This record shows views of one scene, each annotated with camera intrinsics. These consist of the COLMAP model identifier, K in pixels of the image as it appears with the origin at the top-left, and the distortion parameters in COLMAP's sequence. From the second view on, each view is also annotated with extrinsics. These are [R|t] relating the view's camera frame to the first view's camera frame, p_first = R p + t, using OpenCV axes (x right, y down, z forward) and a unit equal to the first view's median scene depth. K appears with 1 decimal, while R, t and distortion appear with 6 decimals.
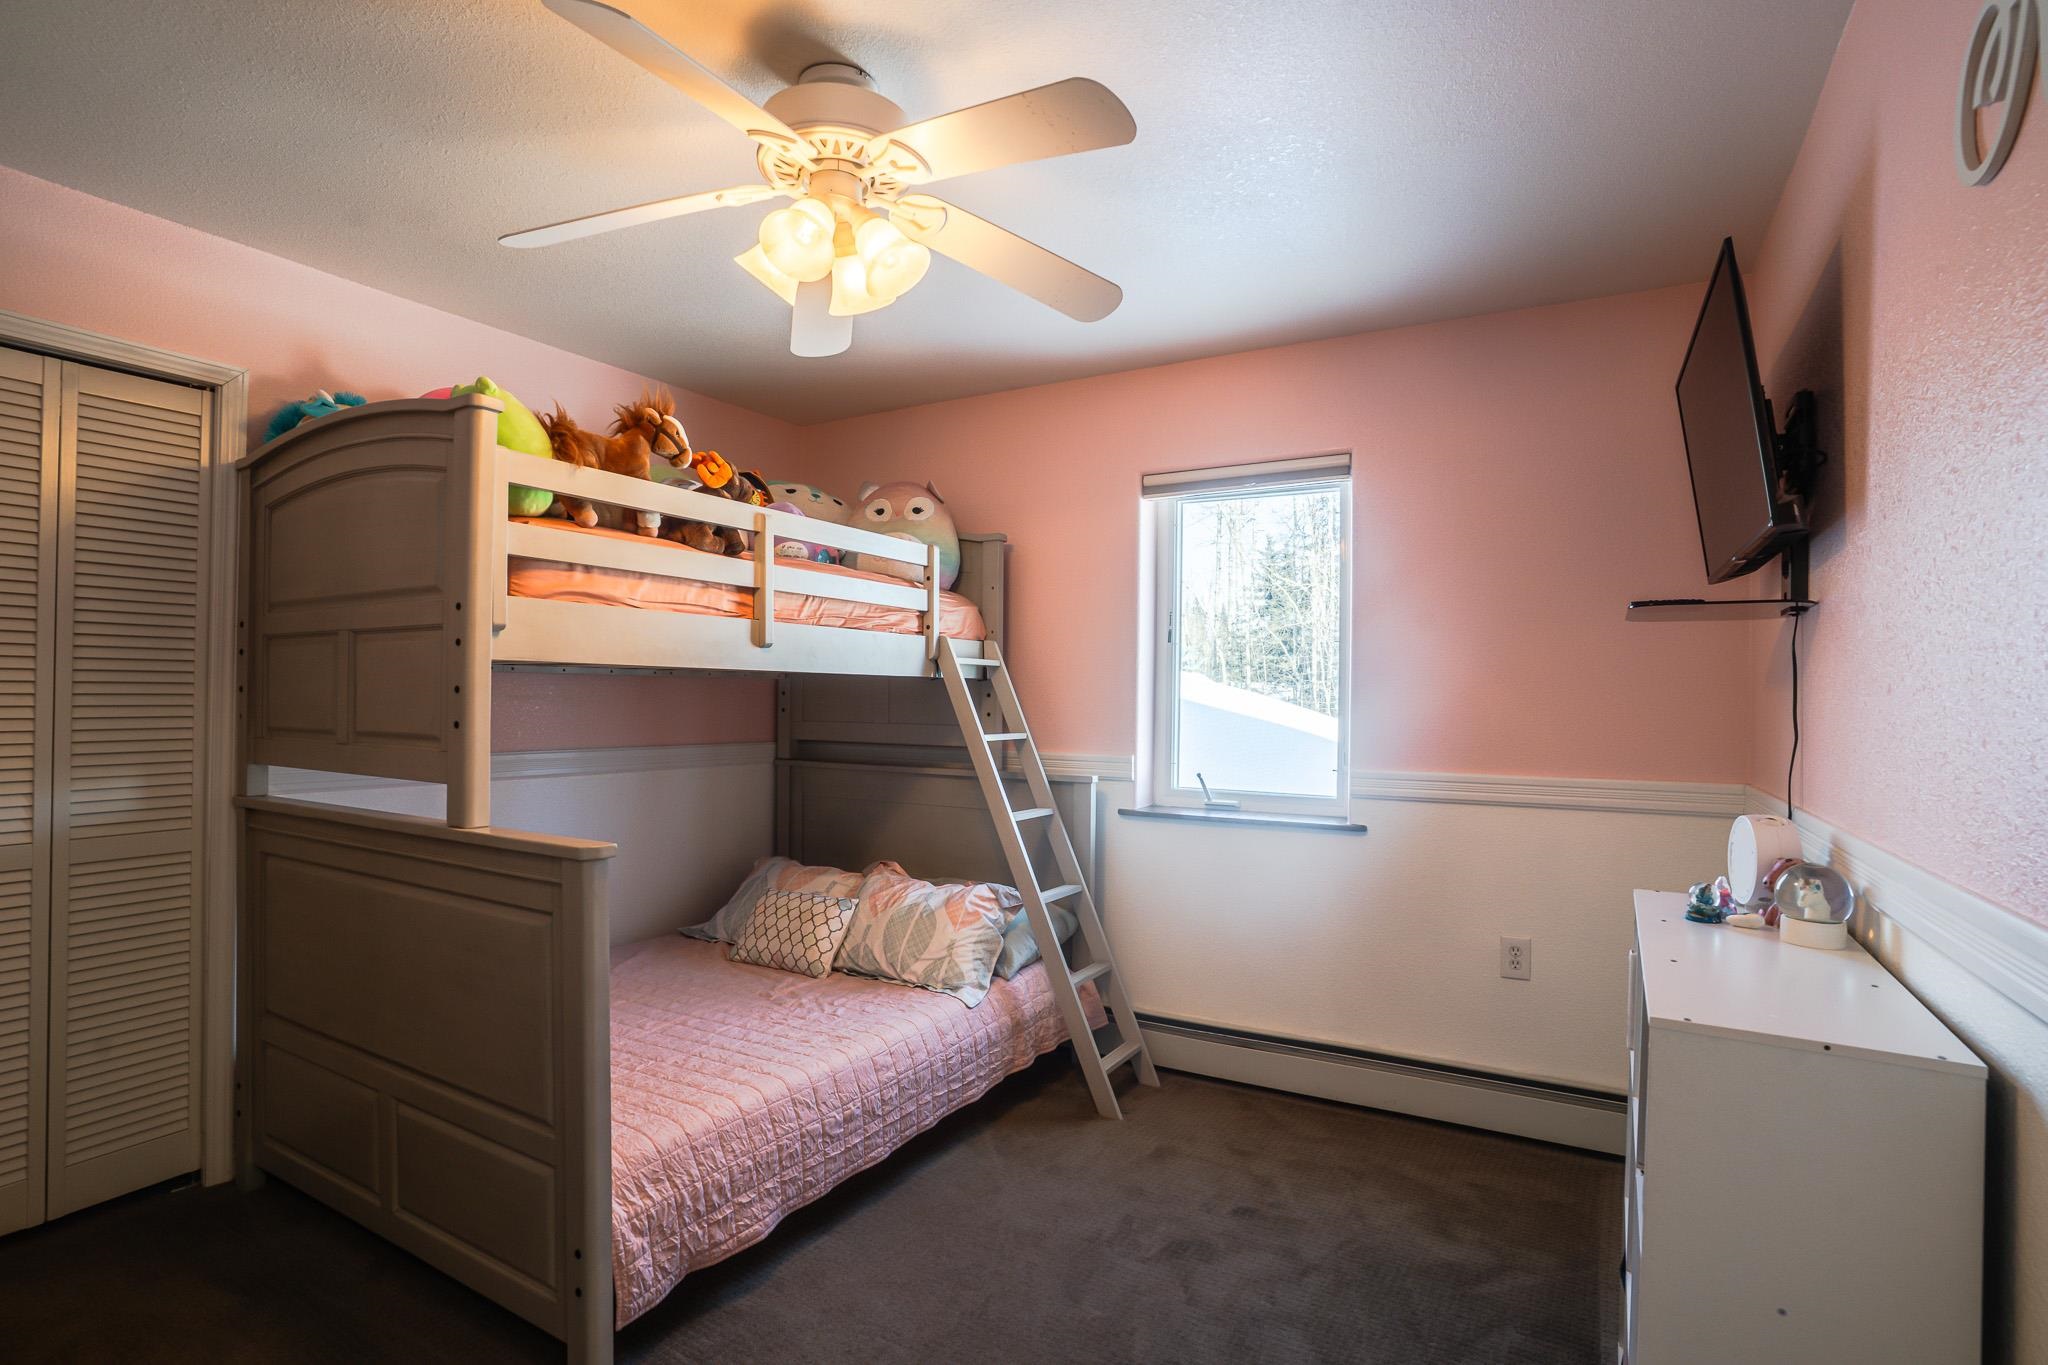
lens RADIAL K [[994.2, 0, 1013.9], [0, 994.2, 681.5], [0, 0, 1]] dist [-0.017475, -0.000440]
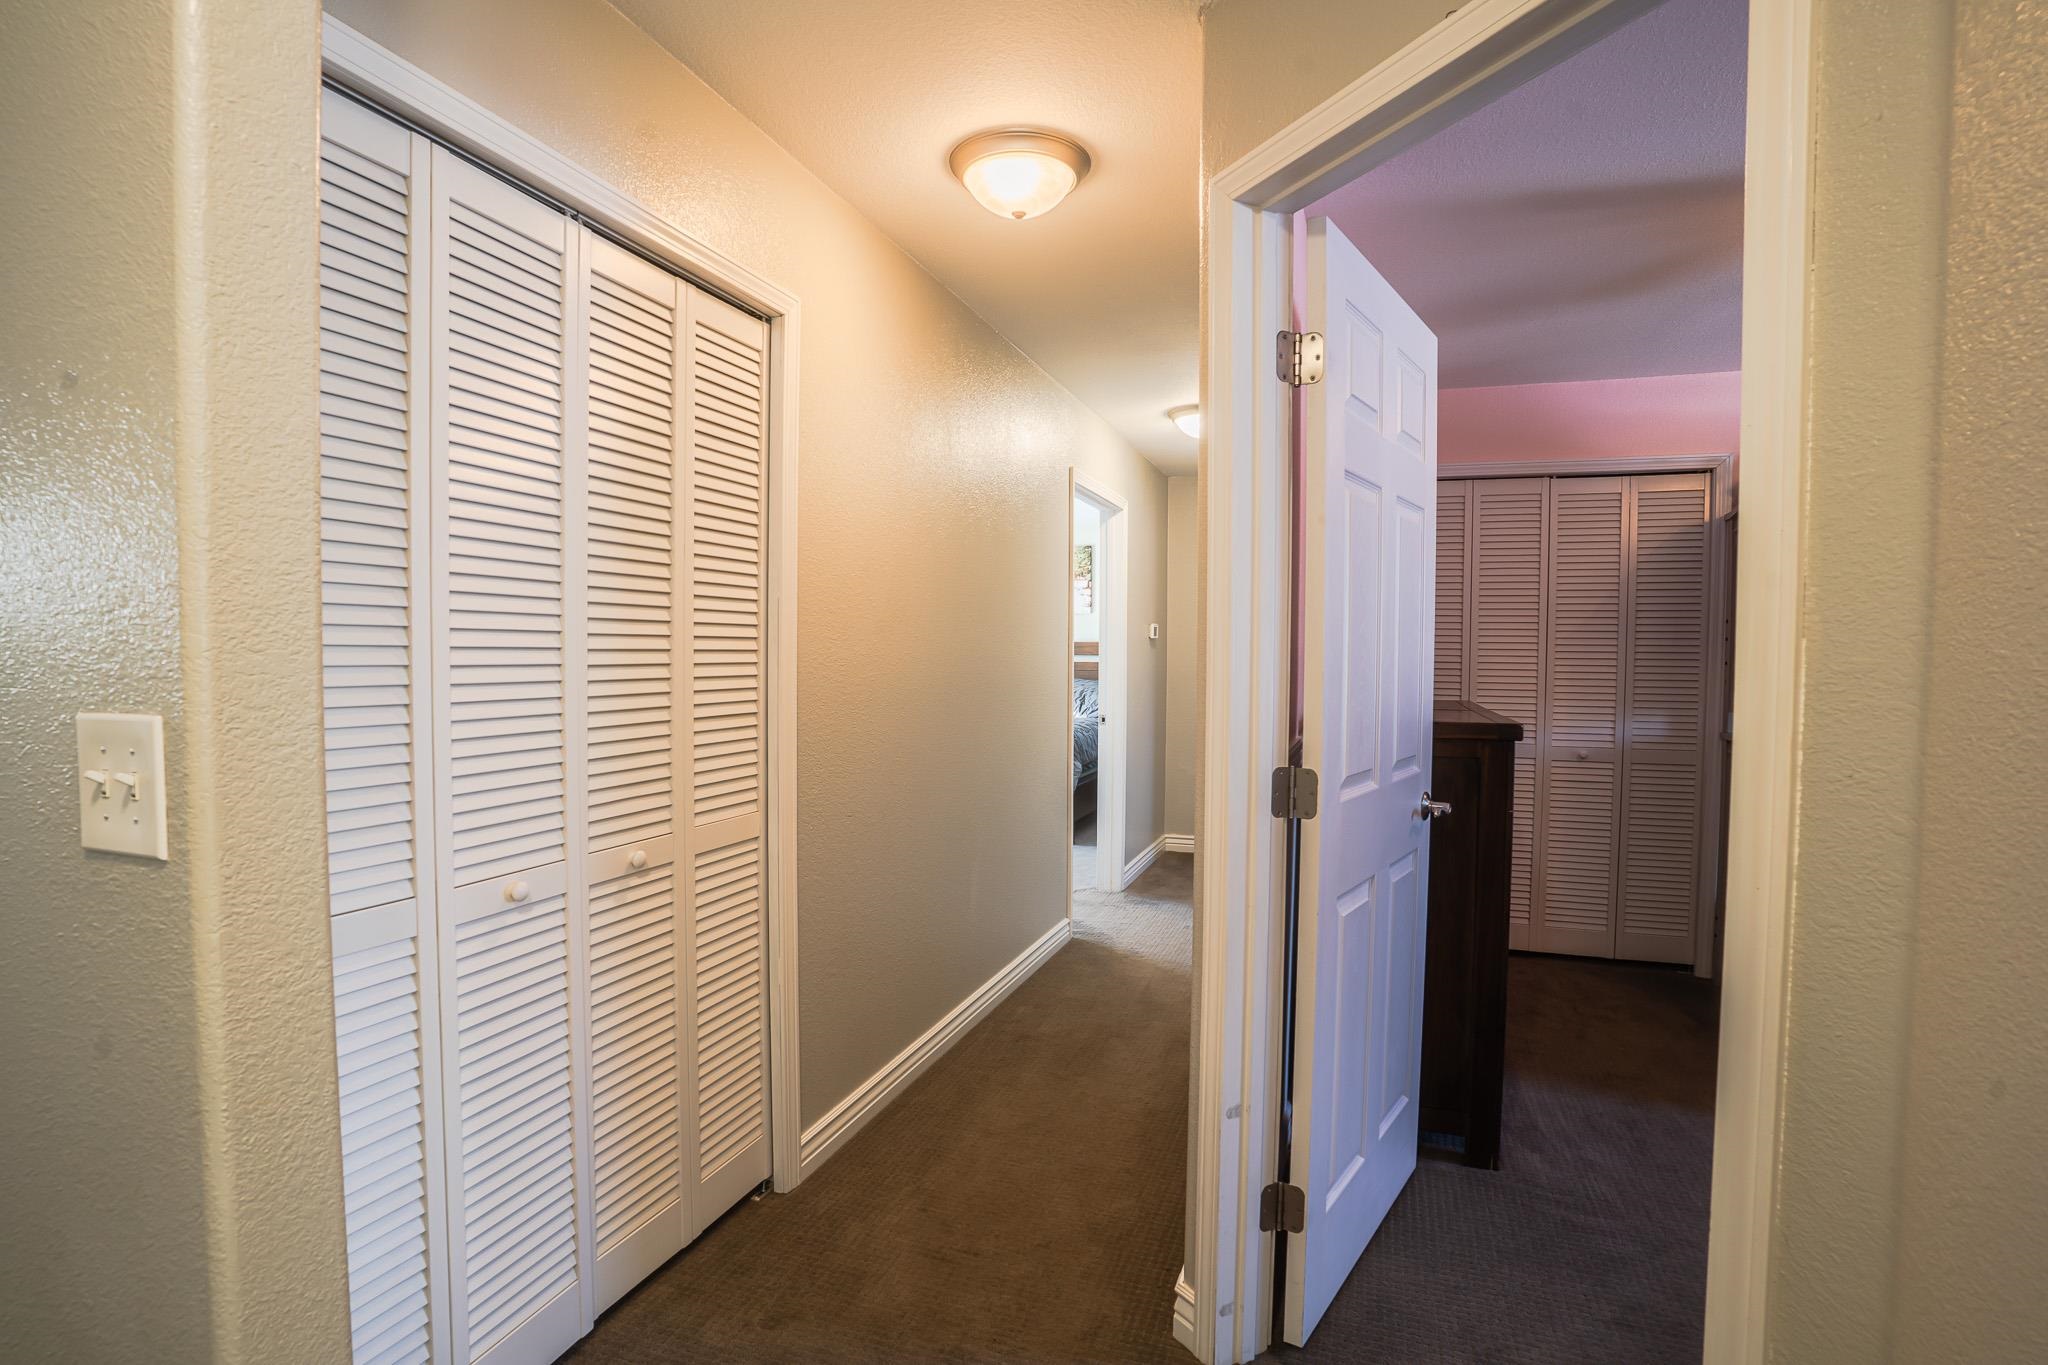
lens RADIAL K [[999.8, 0, 1018.6], [0, 999.8, 685.4], [0, 0, 1]] dist [-0.053126, 0.004762]
pose [[0.239066, 0.026619, -0.970638, 0.431757], [0.002298, 0.999606, 0.027980, -0.003165], [0.971001, -0.008920, 0.238911, -0.444411]]
